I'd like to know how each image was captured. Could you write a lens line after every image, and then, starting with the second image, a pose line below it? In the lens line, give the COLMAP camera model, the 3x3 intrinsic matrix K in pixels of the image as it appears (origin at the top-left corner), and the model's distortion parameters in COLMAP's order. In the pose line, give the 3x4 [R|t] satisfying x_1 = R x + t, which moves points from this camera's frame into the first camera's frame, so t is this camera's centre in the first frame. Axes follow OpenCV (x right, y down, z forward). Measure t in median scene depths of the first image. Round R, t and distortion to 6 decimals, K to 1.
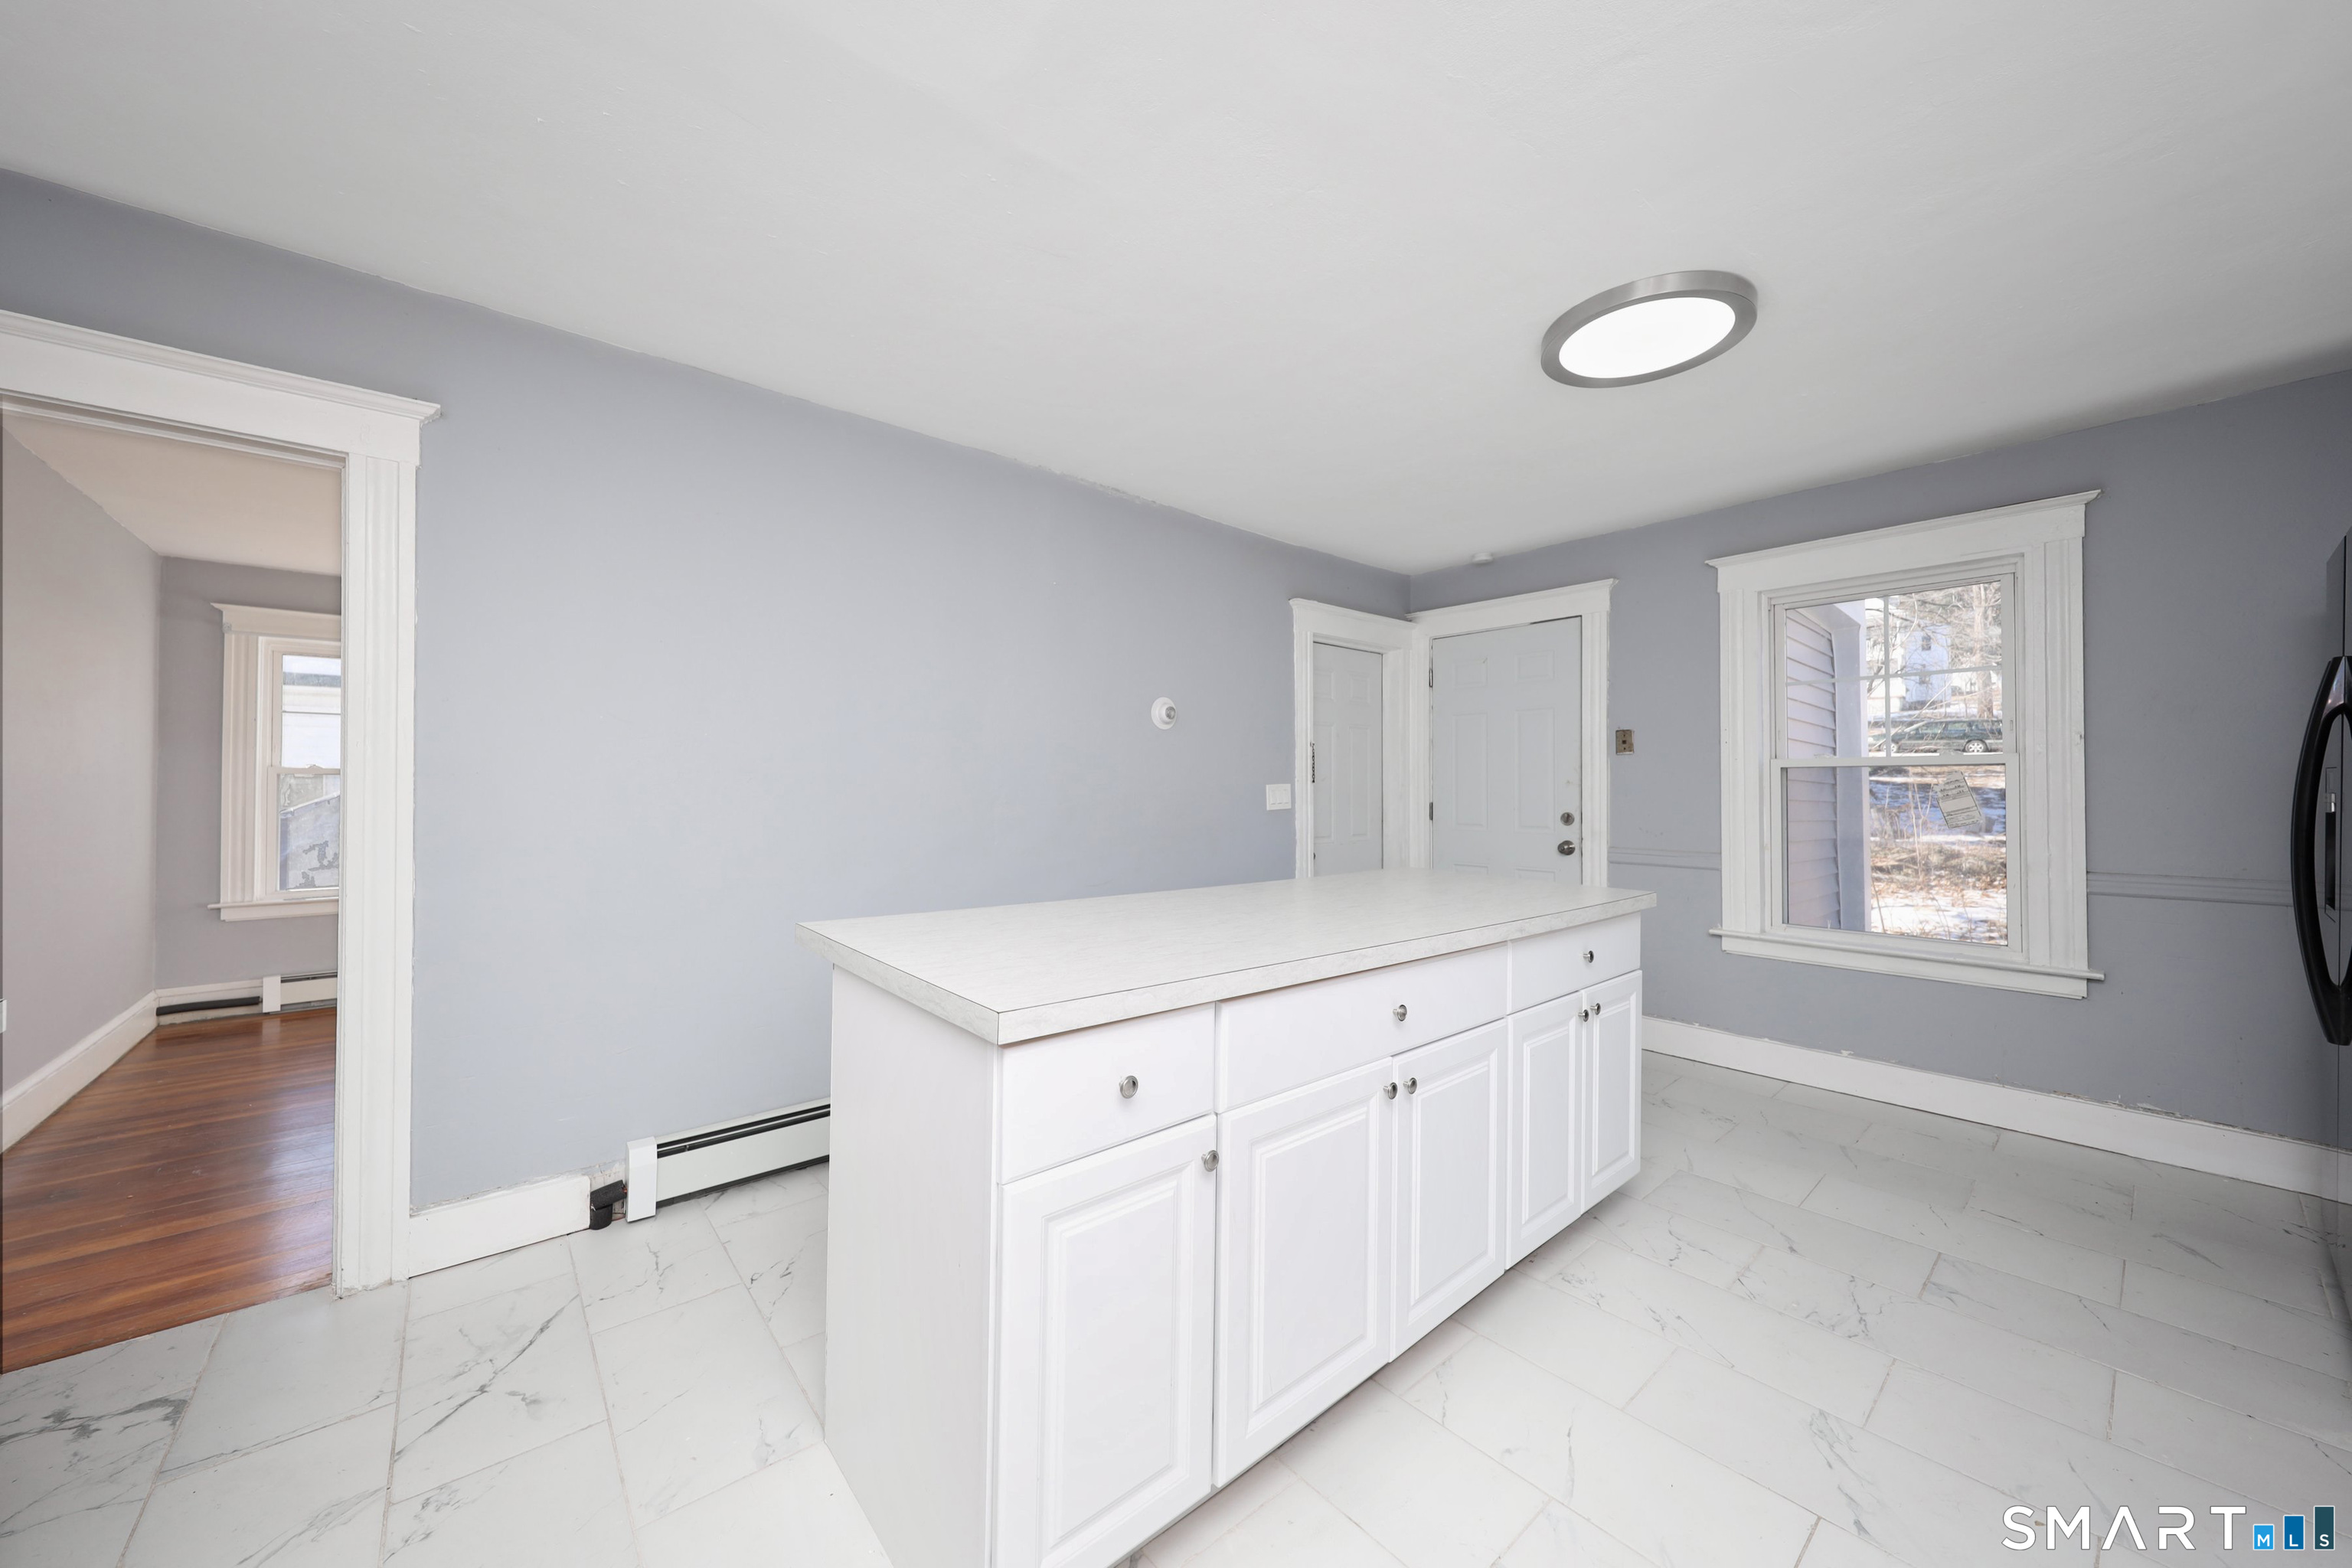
lens RADIAL K [[833.5, 0, 1164.5], [0, 833.5, 780.0], [0, 0, 1]] dist [0.000223, -0.000028]
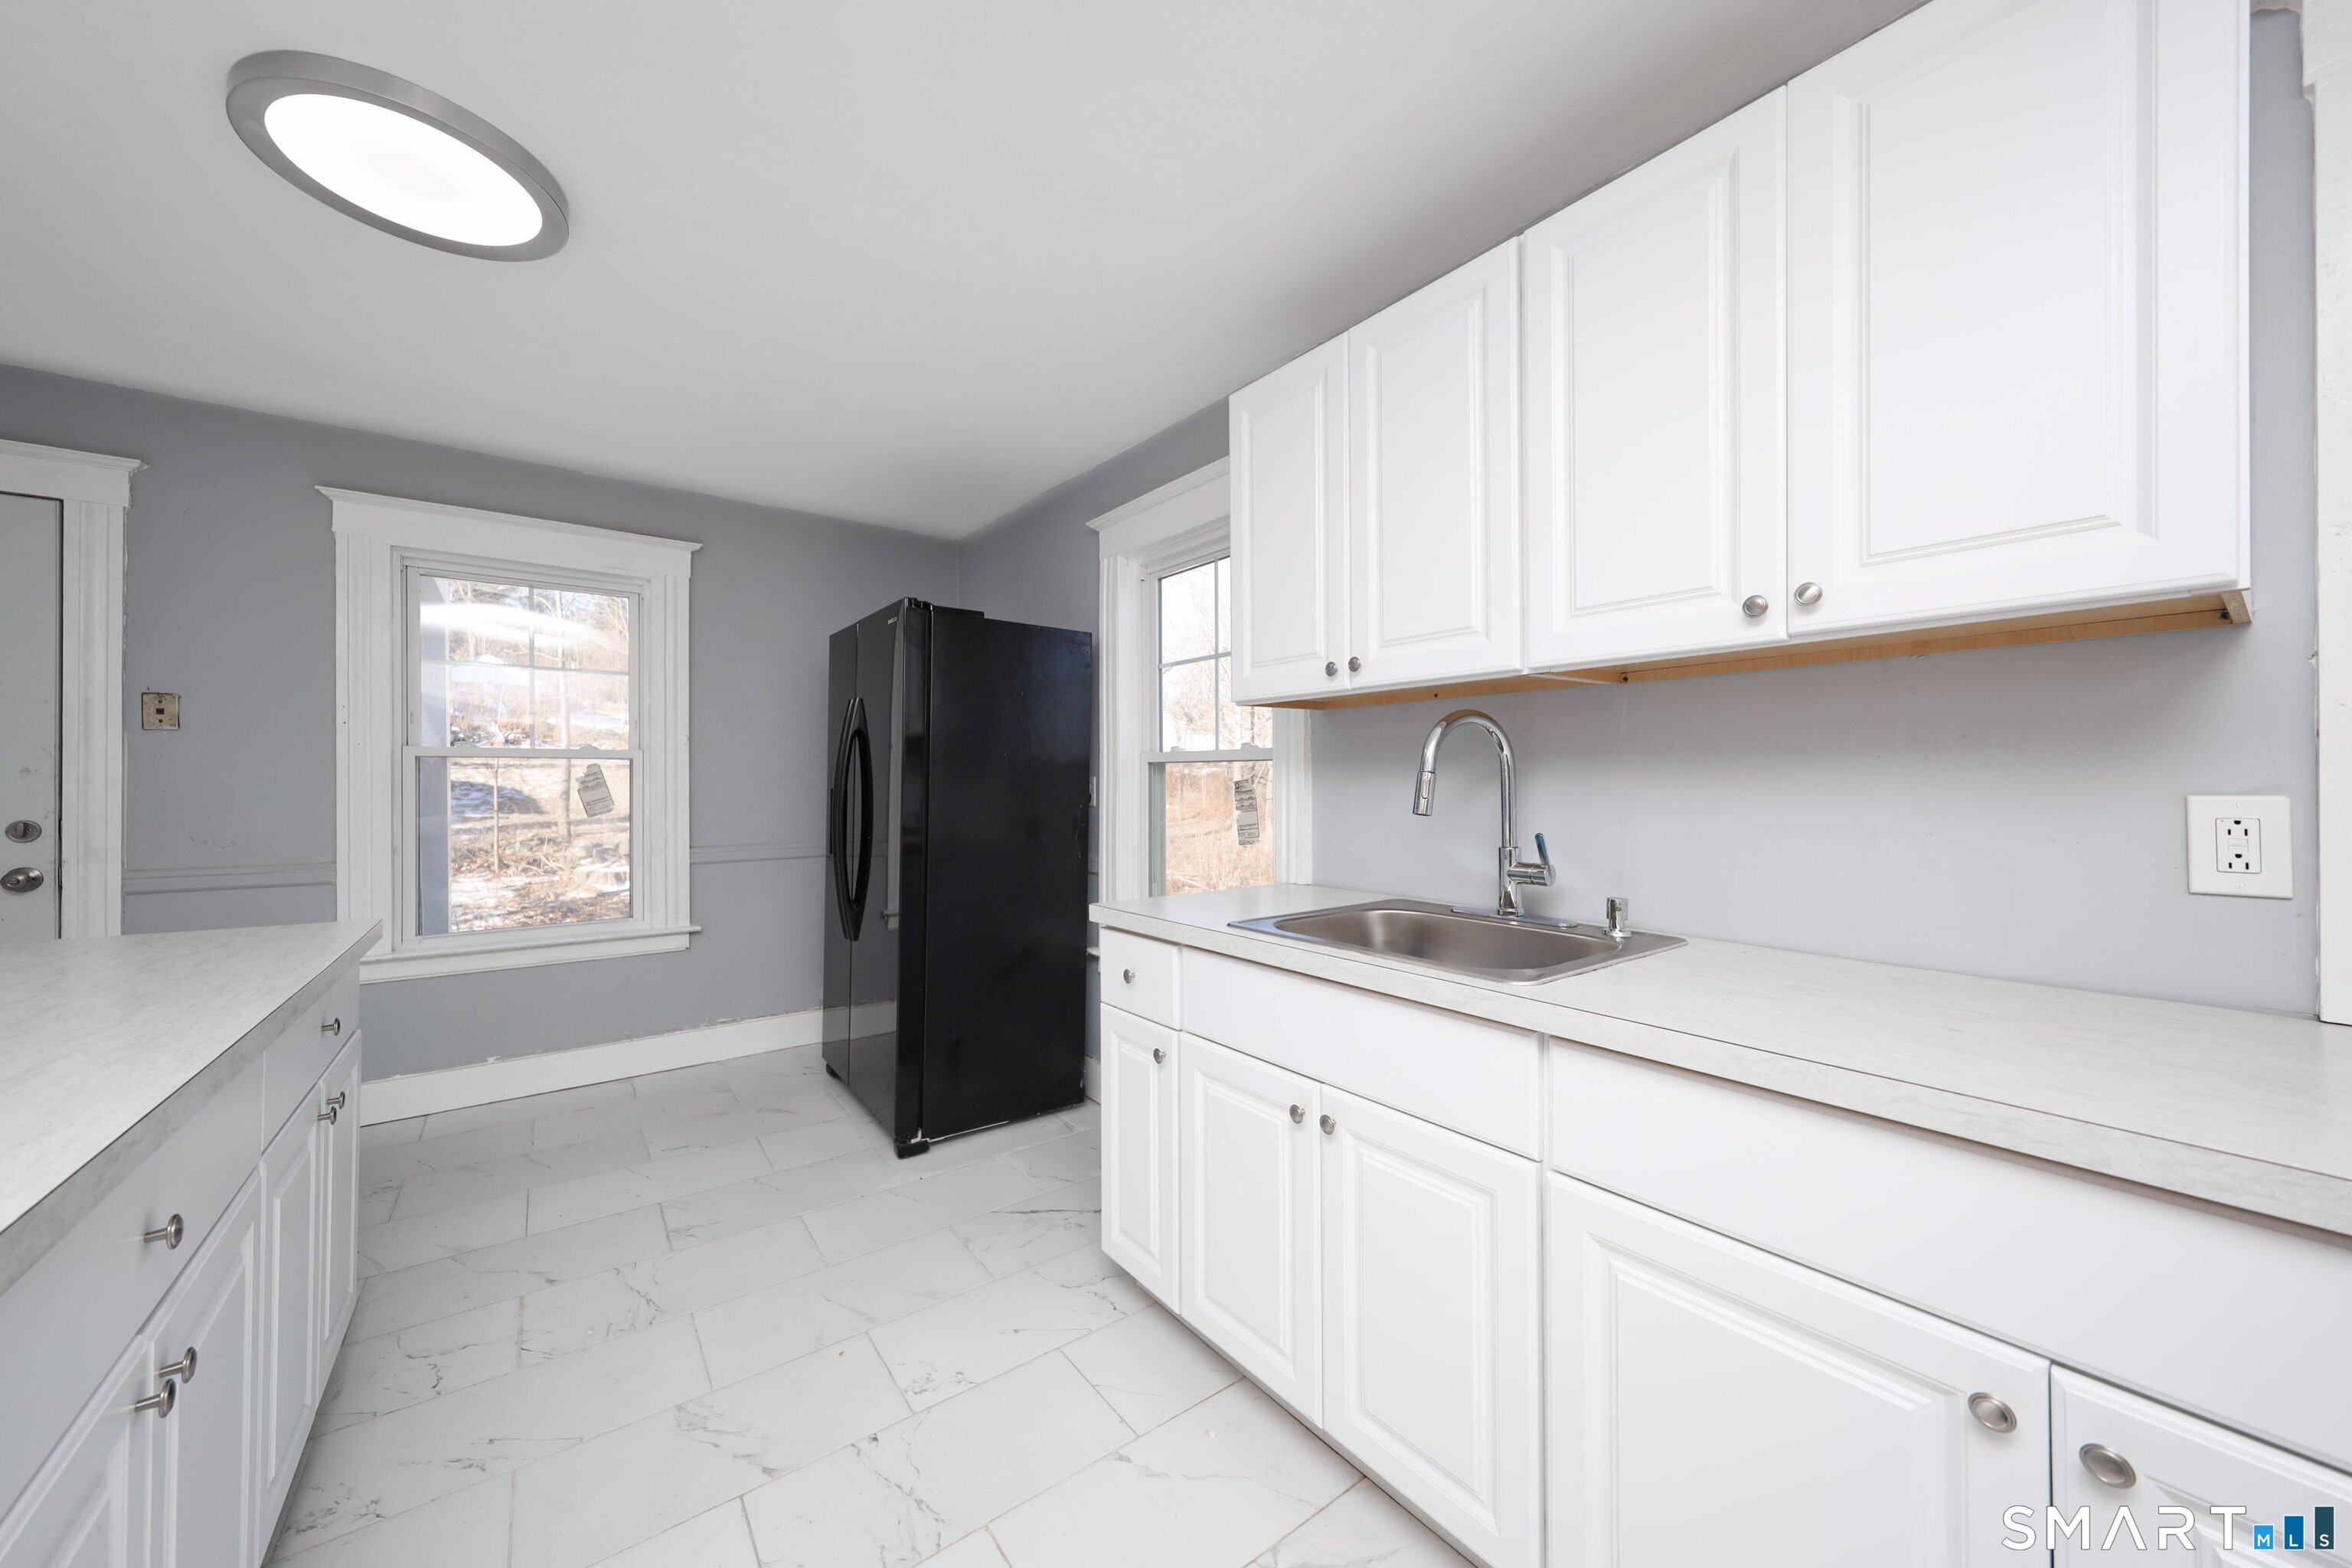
lens RADIAL K [[833.5, 0, 1164.5], [0, 833.5, 780.0], [0, 0, 1]] dist [0.000223, -0.000028]
pose [[0.055473, 0.000294, 0.998460, -0.097274], [-0.009441, 0.999955, 0.000231, 0.002517], [-0.998416, -0.009439, 0.055473, 0.210330]]
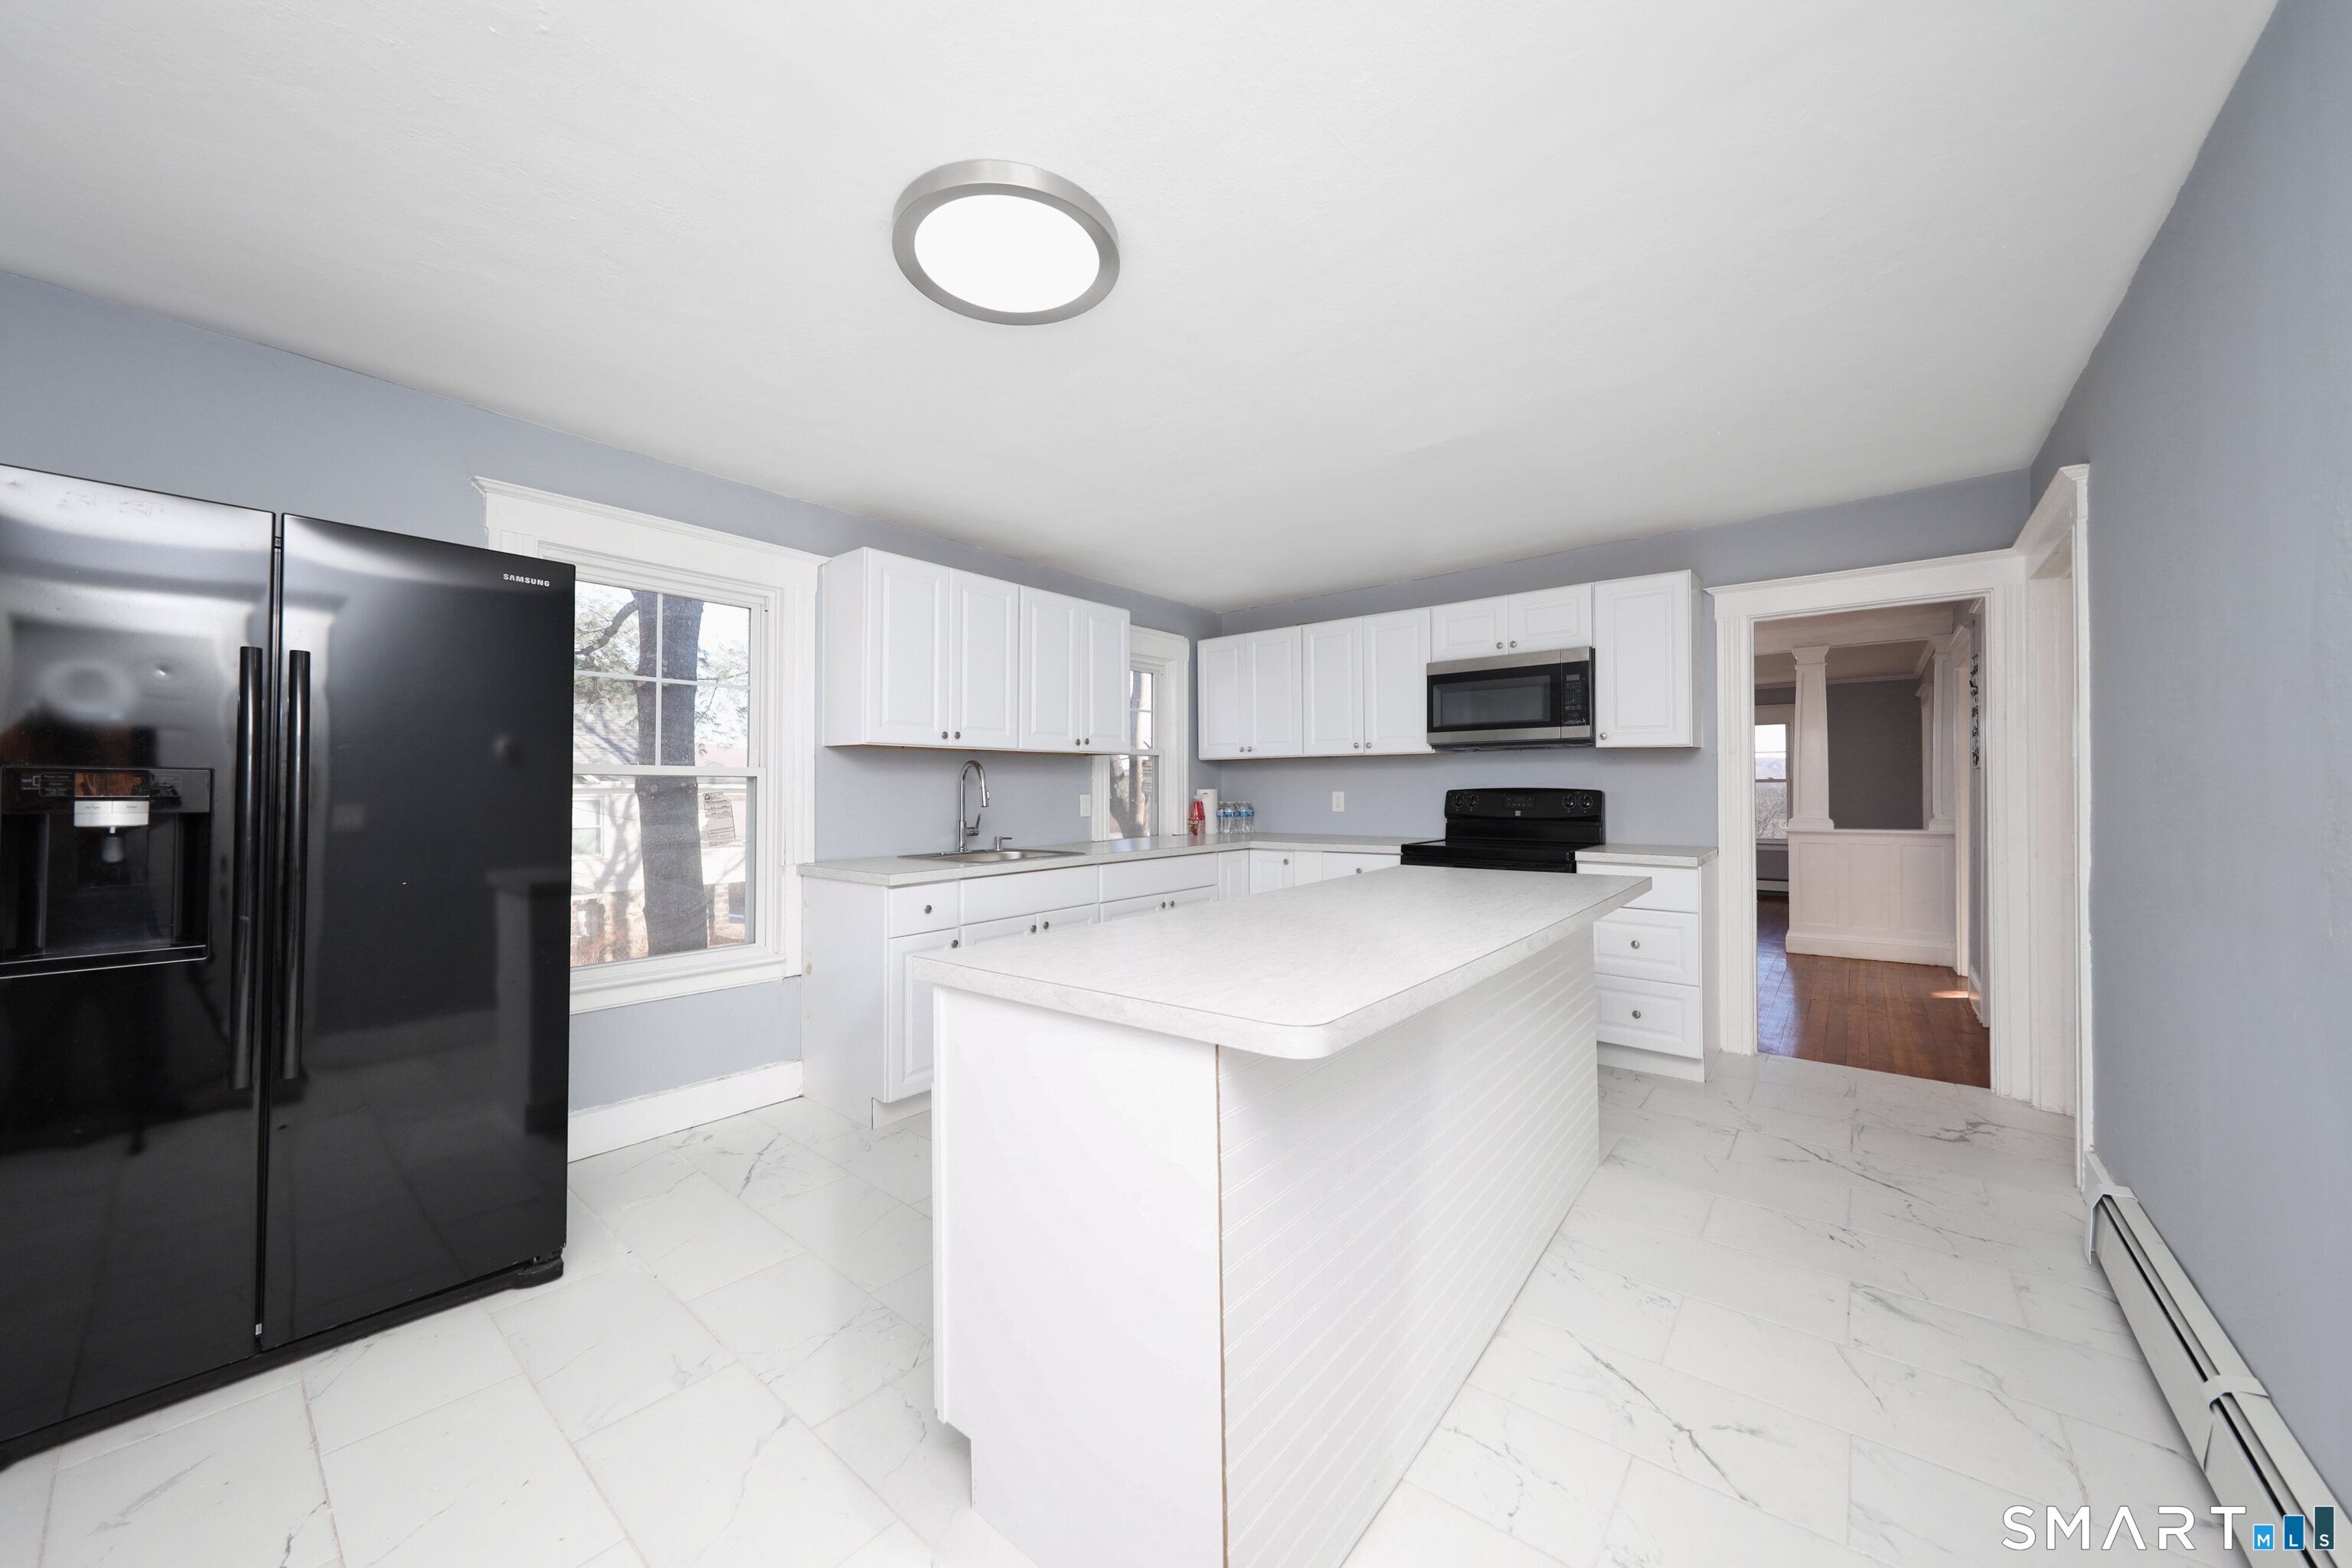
lens RADIAL K [[860.1, 0, 1170.3], [0, 860.1, 777.5], [0, 0, 1]] dist [0.000761, -0.000002]
pose [[-0.982803, -0.000256, -0.184656, 0.430013], [0.004106, 0.999721, -0.023242, 0.011766], [0.184611, -0.023601, -0.982528, 1.401950]]
